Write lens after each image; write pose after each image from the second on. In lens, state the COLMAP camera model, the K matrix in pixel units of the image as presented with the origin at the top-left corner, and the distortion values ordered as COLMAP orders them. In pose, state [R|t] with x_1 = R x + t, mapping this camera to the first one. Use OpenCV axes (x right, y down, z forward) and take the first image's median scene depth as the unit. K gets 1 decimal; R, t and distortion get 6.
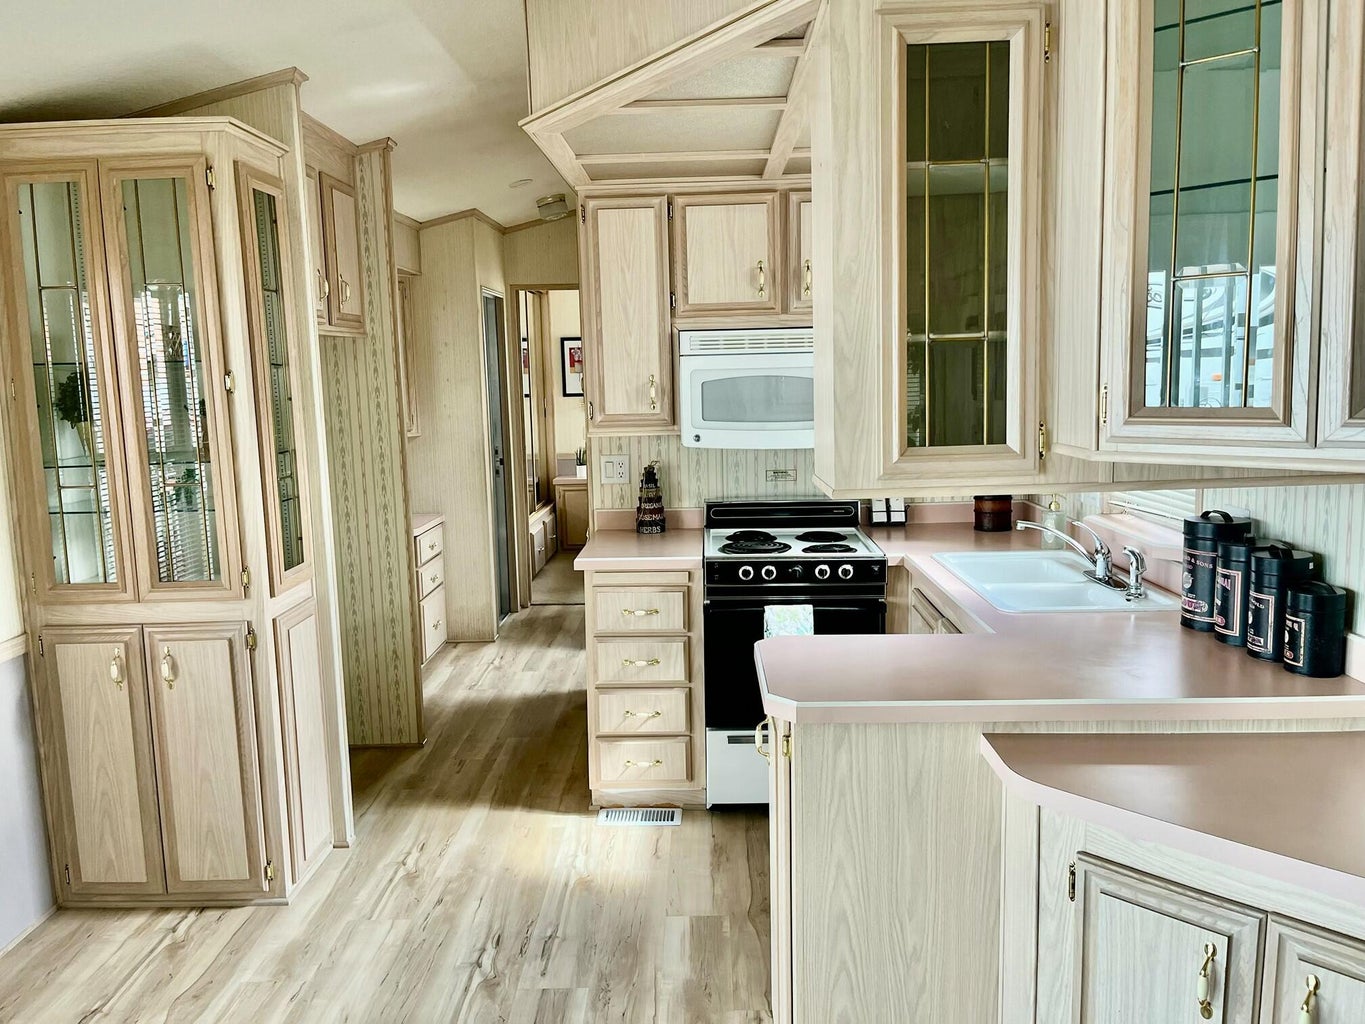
lens RADIAL K [[1016.6, 0, 683.7], [0, 1016.6, 495.2], [0, 0, 1]] dist [0.079999, -0.114668]
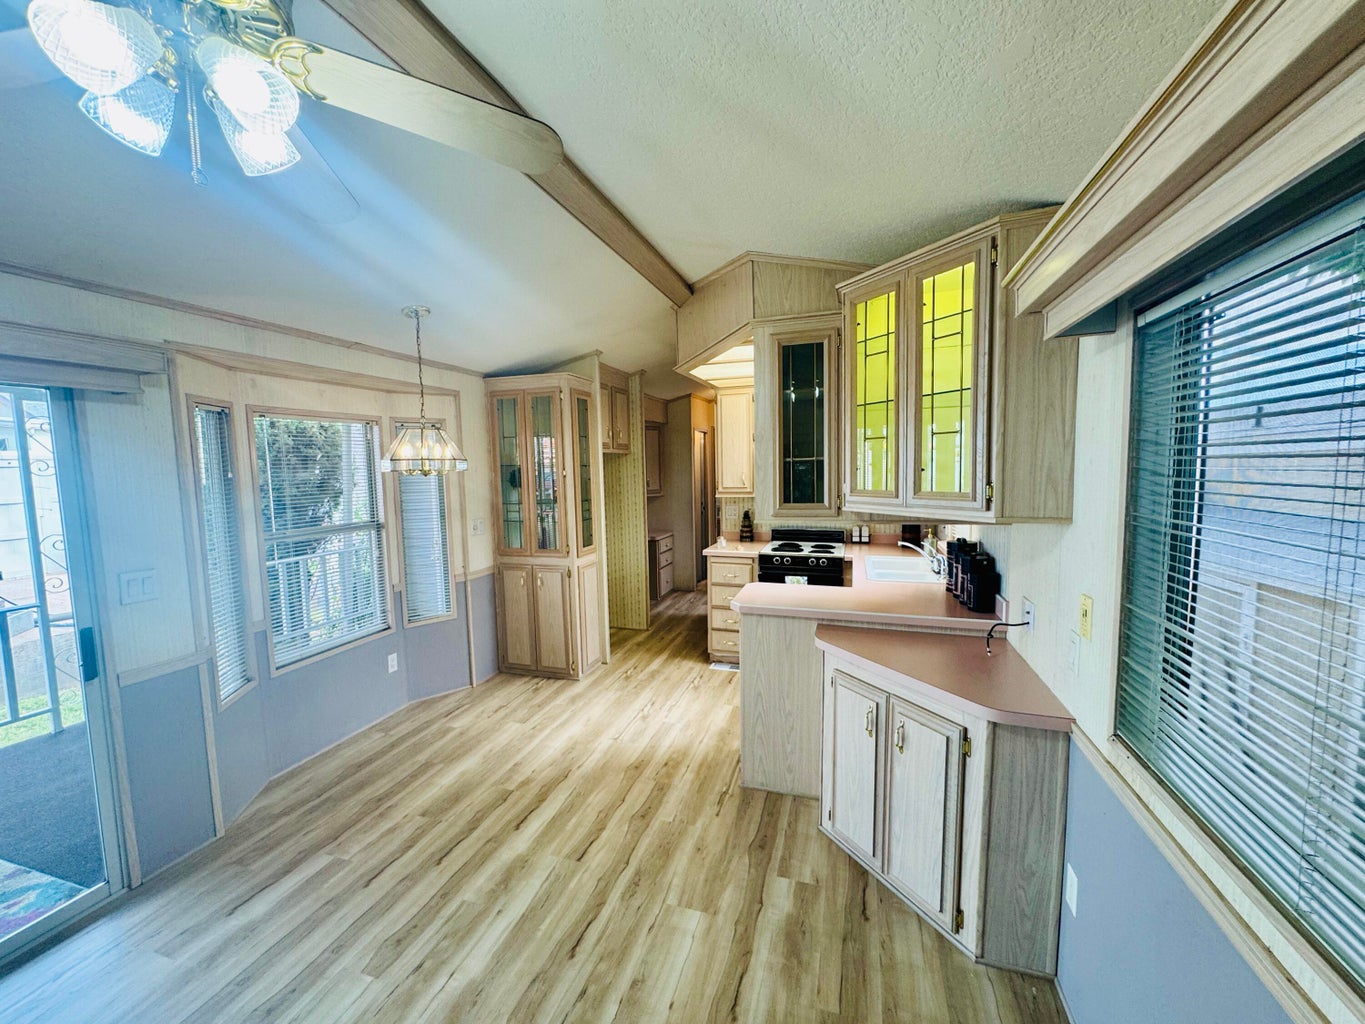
lens RADIAL K [[544.2, 0, 683.4], [0, 544.2, 511.1], [0, 0, 1]] dist [-0.003104, 0.000000]
pose [[0.956479, 0.029227, -0.290335, 0.231423], [-0.038345, 0.998932, -0.025765, 0.009327], [0.289272, 0.035777, 0.956578, -0.209366]]
